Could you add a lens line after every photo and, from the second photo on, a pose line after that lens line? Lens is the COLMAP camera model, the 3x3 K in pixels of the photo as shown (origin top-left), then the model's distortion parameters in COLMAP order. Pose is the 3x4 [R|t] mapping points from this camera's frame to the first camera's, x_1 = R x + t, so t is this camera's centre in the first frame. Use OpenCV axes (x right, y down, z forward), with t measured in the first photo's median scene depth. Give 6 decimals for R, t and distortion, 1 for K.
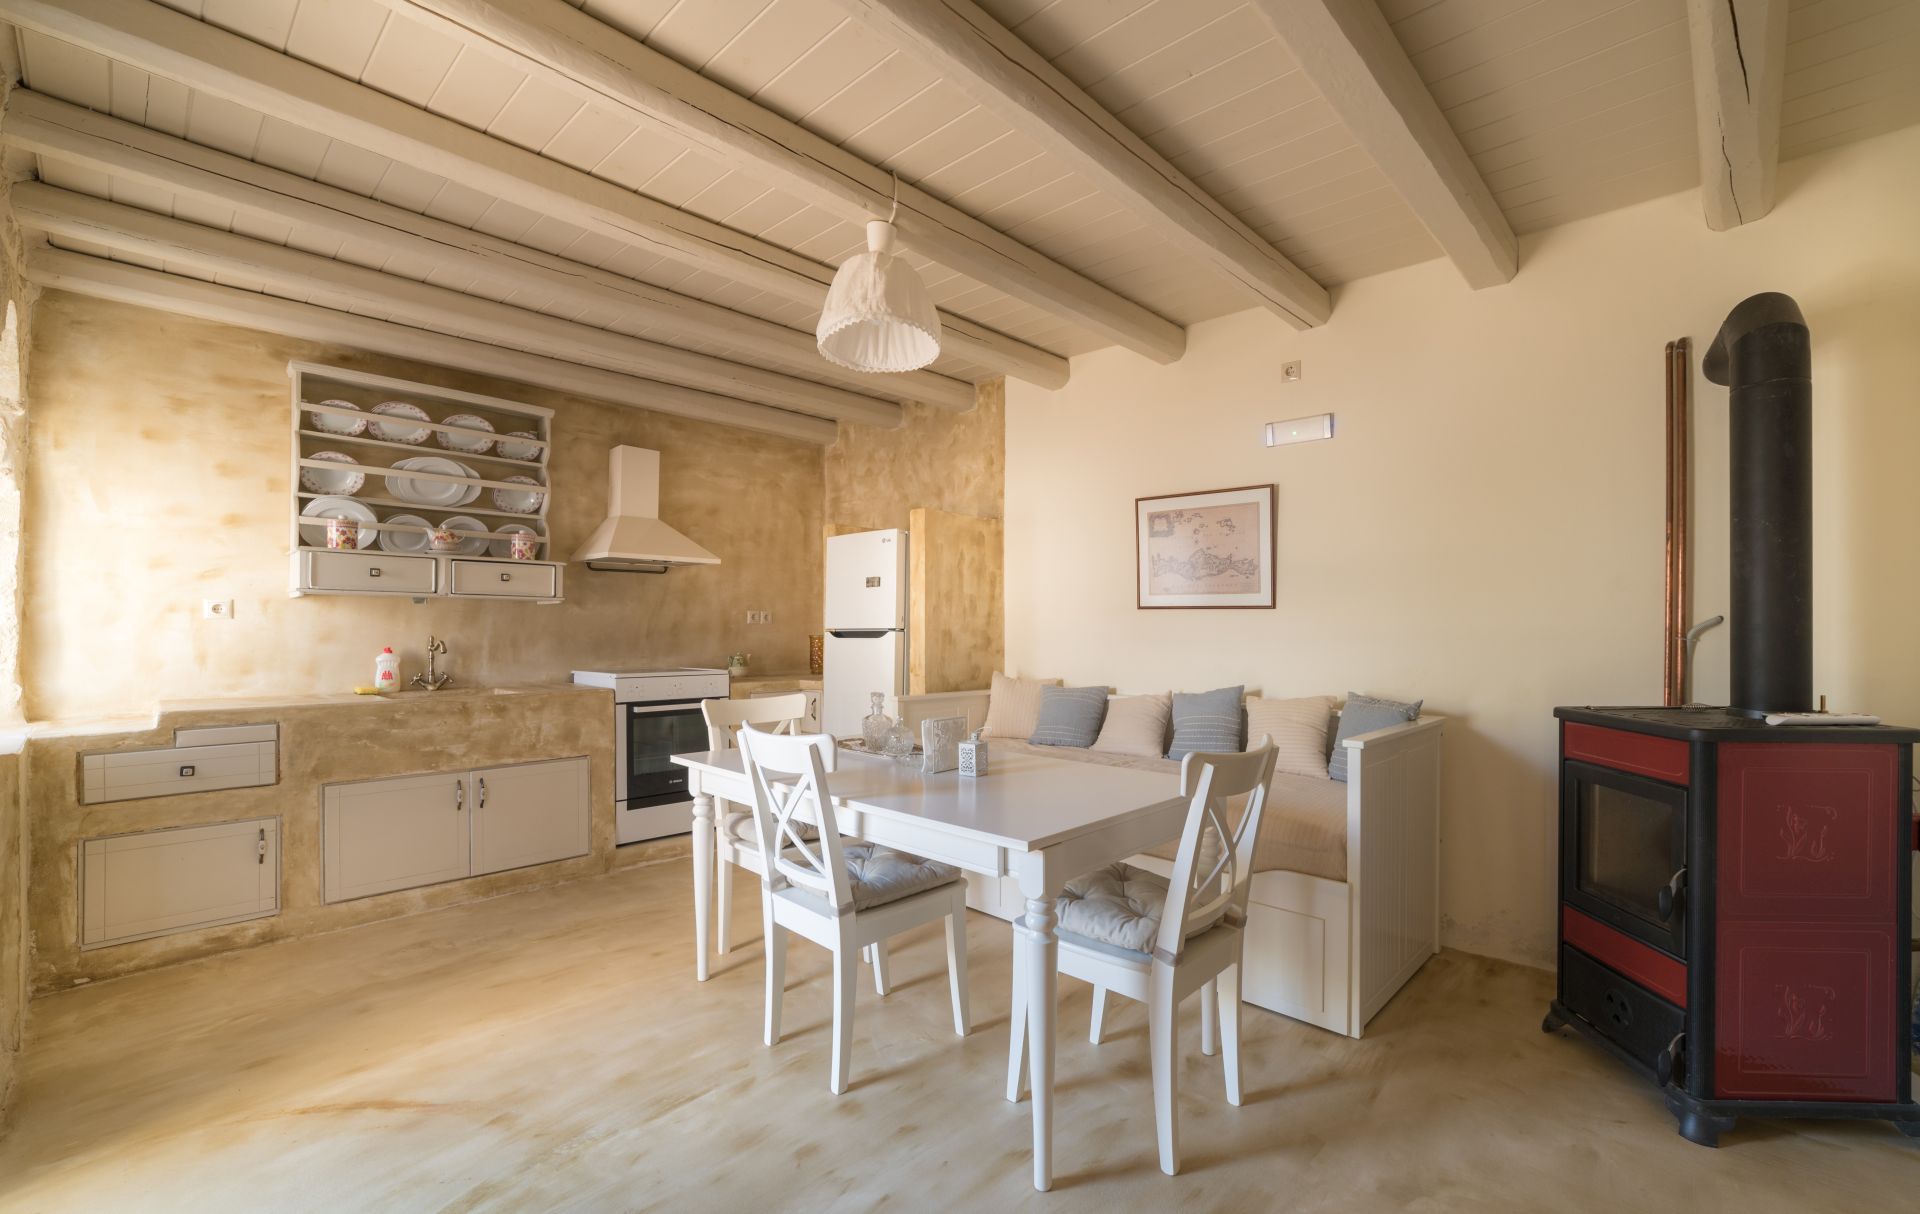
lens RADIAL K [[806.3, 0, 964.4], [0, 806.3, 621.8], [0, 0, 1]] dist [-0.008492, 0.003703]
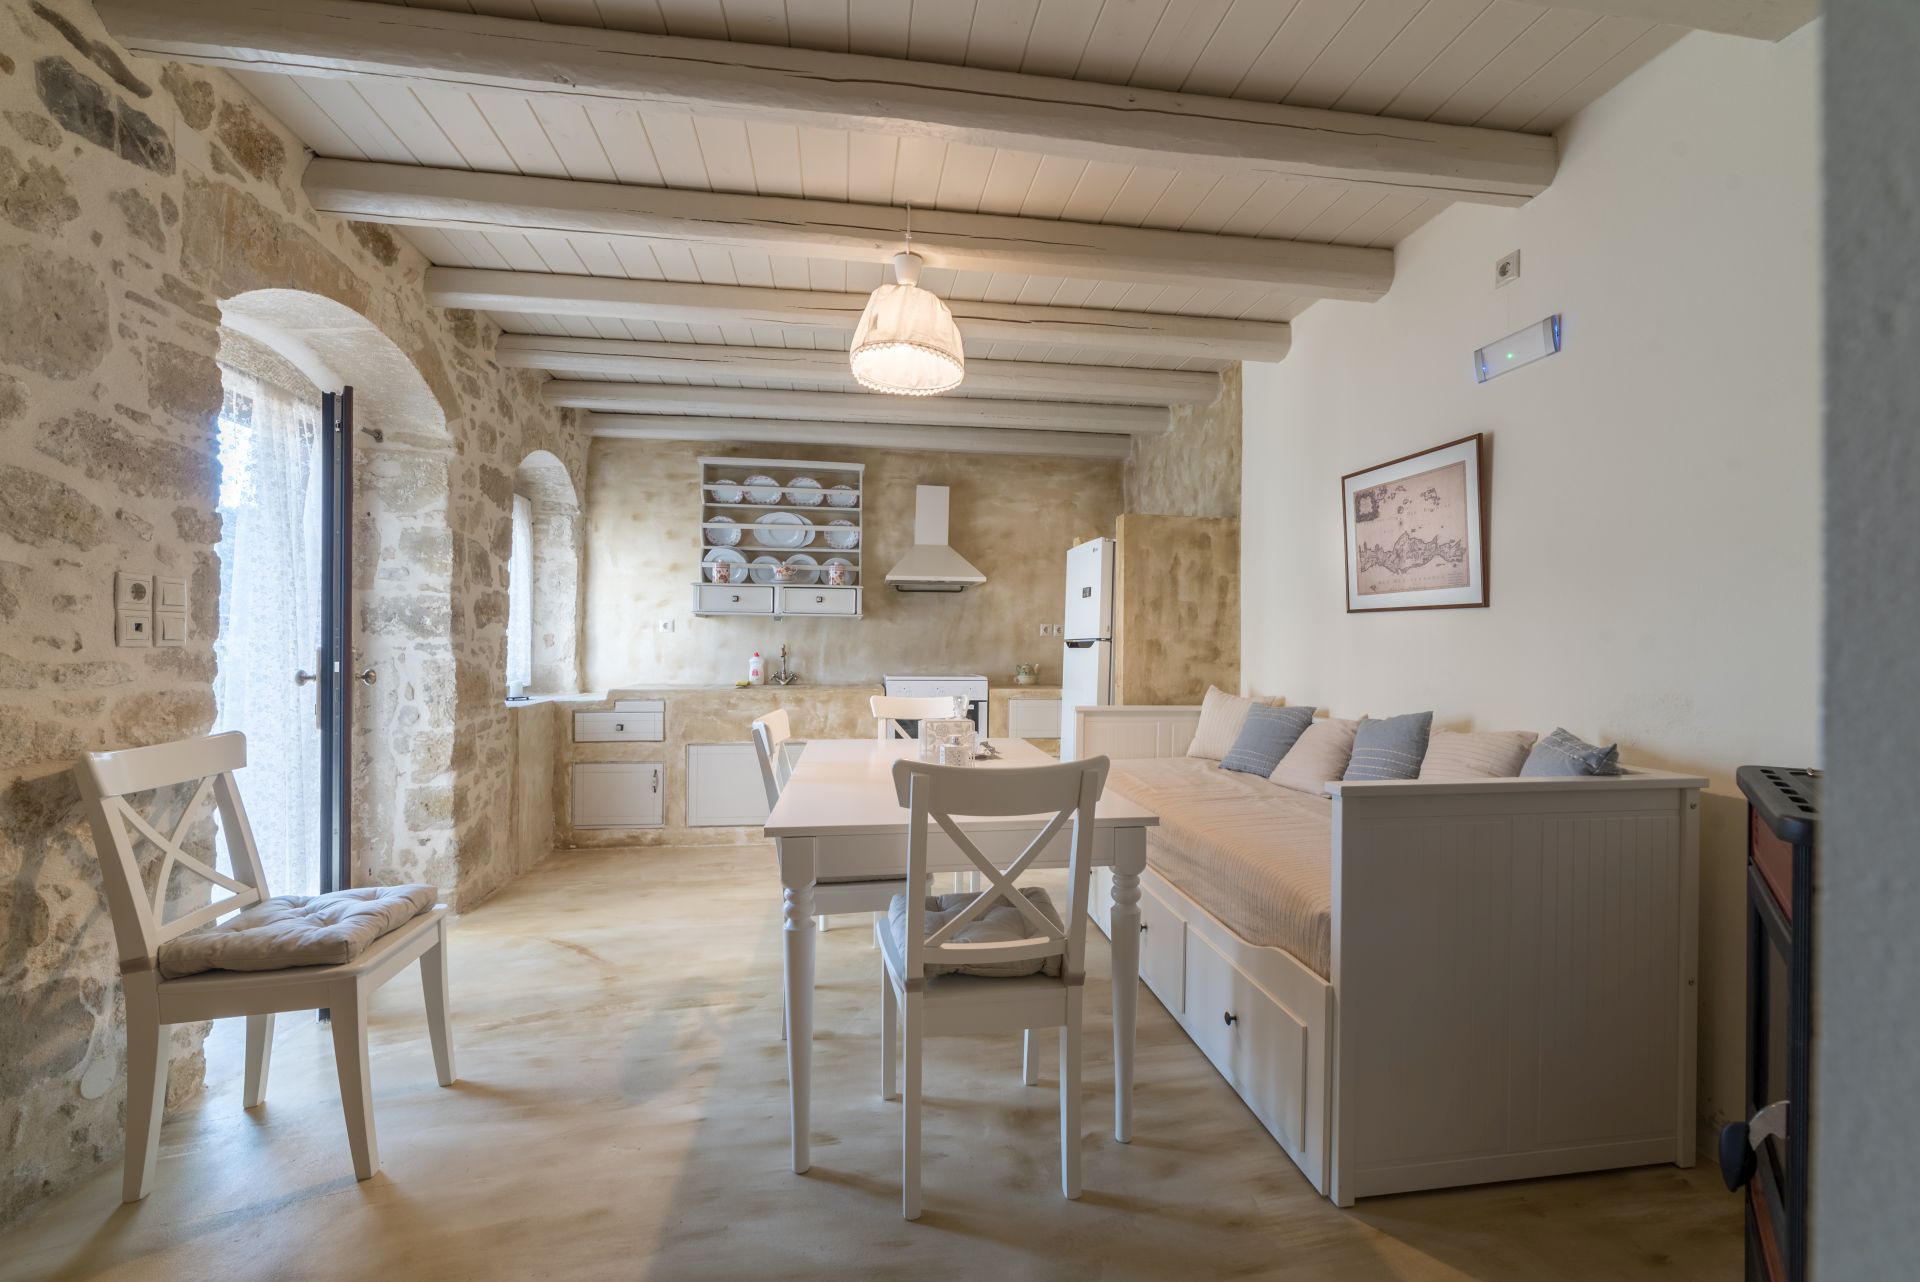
lens RADIAL K [[779.9, 0, 959.4], [0, 779.9, 637.4], [0, 0, 1]] dist [-0.012653, 0.000696]
pose [[0.789506, -0.003053, -0.613735, 0.393576], [0.000850, 0.999992, -0.003882, 0.011410], [0.613742, 0.002544, 0.789502, 0.153116]]
